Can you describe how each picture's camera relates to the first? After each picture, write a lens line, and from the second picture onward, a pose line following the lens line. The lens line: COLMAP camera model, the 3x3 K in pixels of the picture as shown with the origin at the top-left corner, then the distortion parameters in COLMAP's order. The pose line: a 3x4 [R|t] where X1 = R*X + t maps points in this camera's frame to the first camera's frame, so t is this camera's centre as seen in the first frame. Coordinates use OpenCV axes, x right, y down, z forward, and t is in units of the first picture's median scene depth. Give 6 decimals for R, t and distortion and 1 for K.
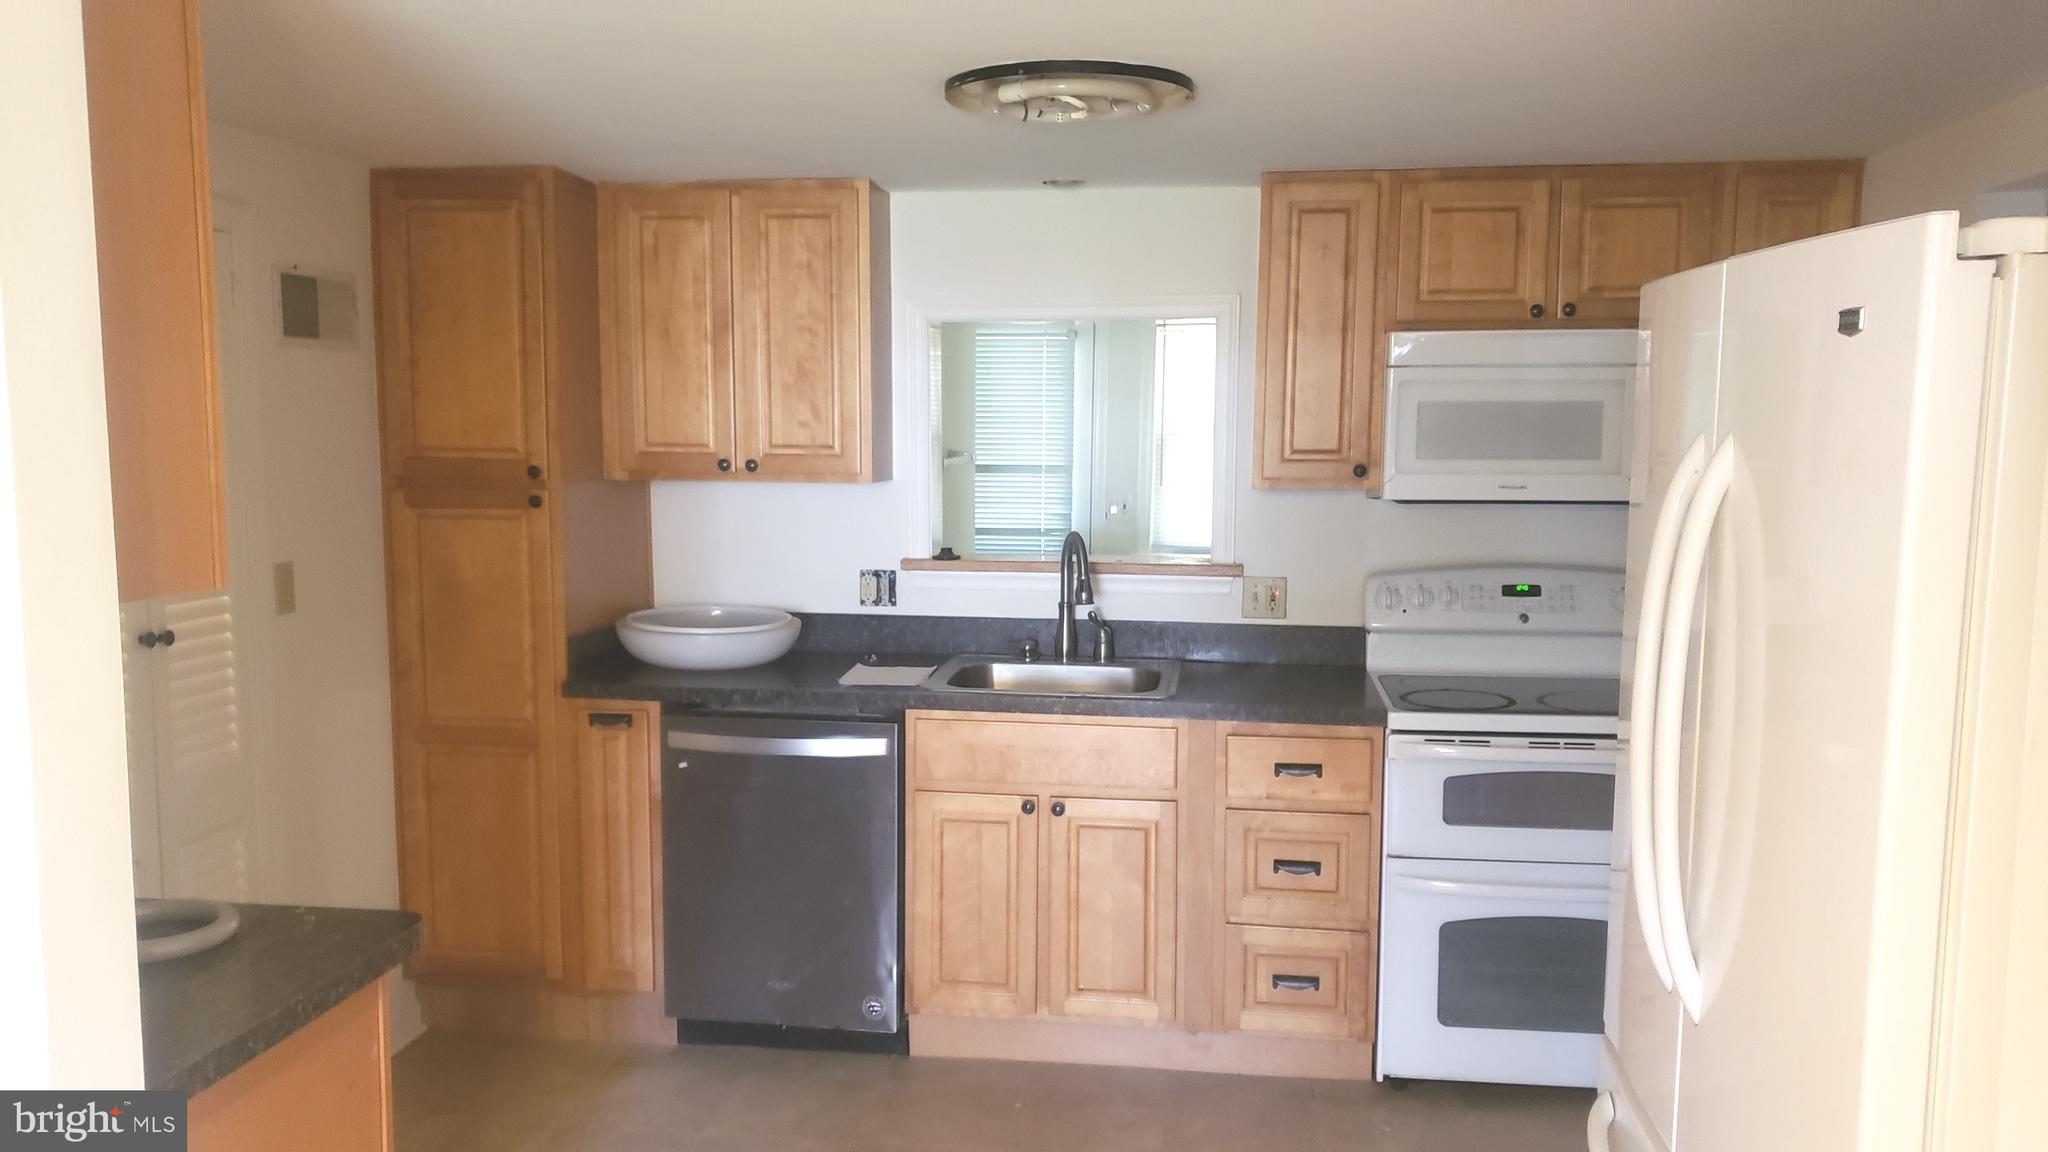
lens RADIAL K [[1609.0, 0, 1014.4], [0, 1609.0, 606.5], [0, 0, 1]] dist [0.203426, -0.570688]
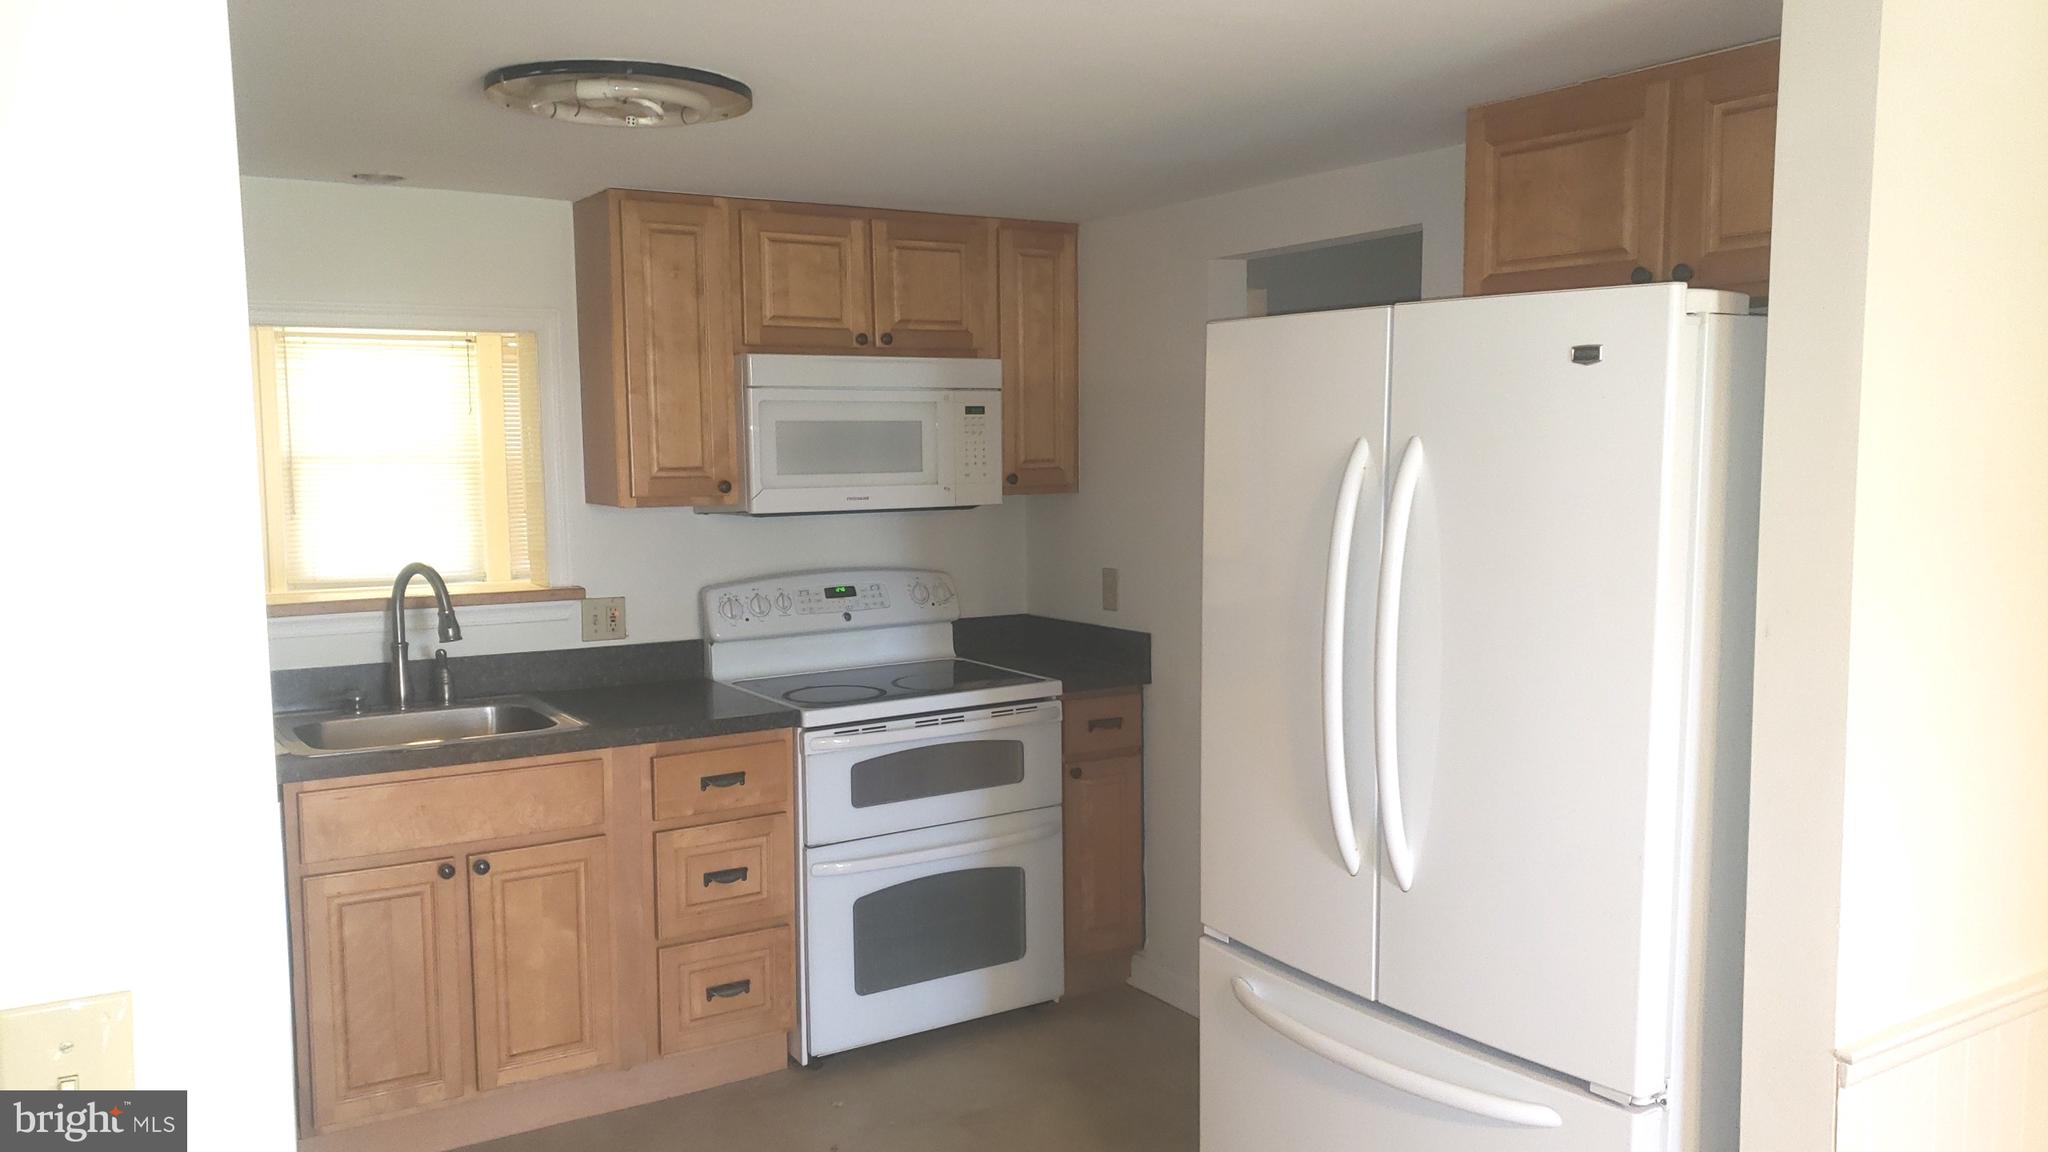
lens RADIAL K [[1609.0, 0, 1014.4], [0, 1609.0, 606.5], [0, 0, 1]] dist [0.203426, -0.570688]
pose [[0.758181, -0.079277, 0.647207, -0.327527], [0.087981, 0.995942, 0.018928, -0.011022], [-0.646082, 0.042591, 0.762079, 0.099350]]
